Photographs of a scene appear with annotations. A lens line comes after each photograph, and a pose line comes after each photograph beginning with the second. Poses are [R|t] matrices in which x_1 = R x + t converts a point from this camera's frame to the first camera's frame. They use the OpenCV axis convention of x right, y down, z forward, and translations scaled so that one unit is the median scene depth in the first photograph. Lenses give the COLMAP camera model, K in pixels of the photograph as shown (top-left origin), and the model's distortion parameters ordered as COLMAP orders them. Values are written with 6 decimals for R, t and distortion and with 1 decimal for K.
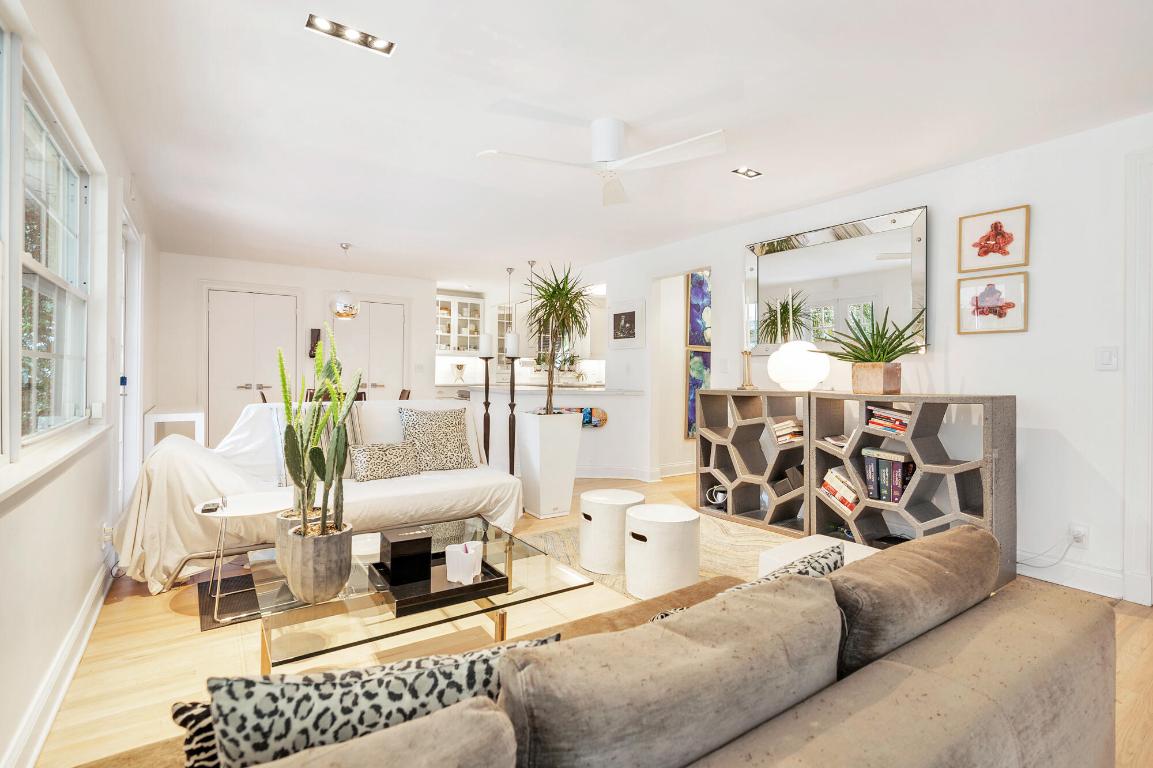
lens RADIAL K [[537.8, 0, 580.3], [0, 537.8, 379.4], [0, 0, 1]] dist [0.000246, -0.000008]
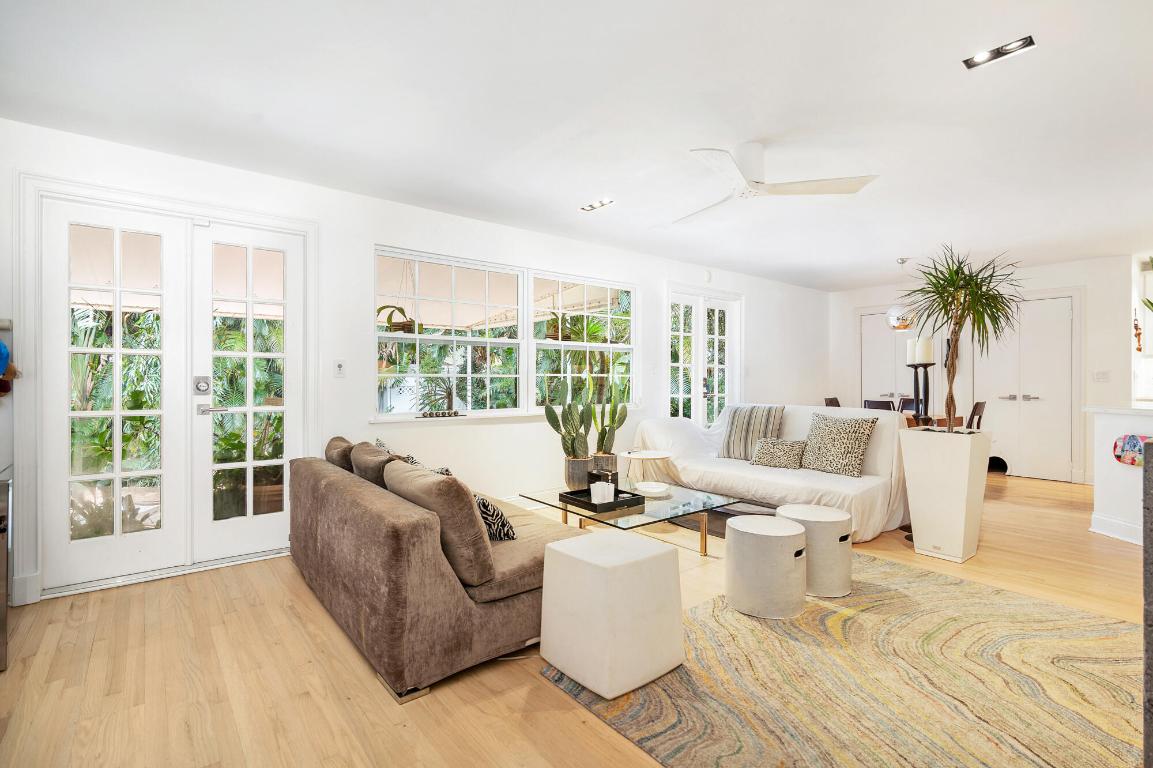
lens RADIAL K [[537.8, 0, 580.3], [0, 537.8, 379.4], [0, 0, 1]] dist [0.000246, -0.000008]
pose [[0.071441, -0.006301, -0.997425, 0.826171], [-0.012253, 0.999899, -0.007194, -0.004819], [0.997370, 0.012735, 0.071356, 0.440061]]
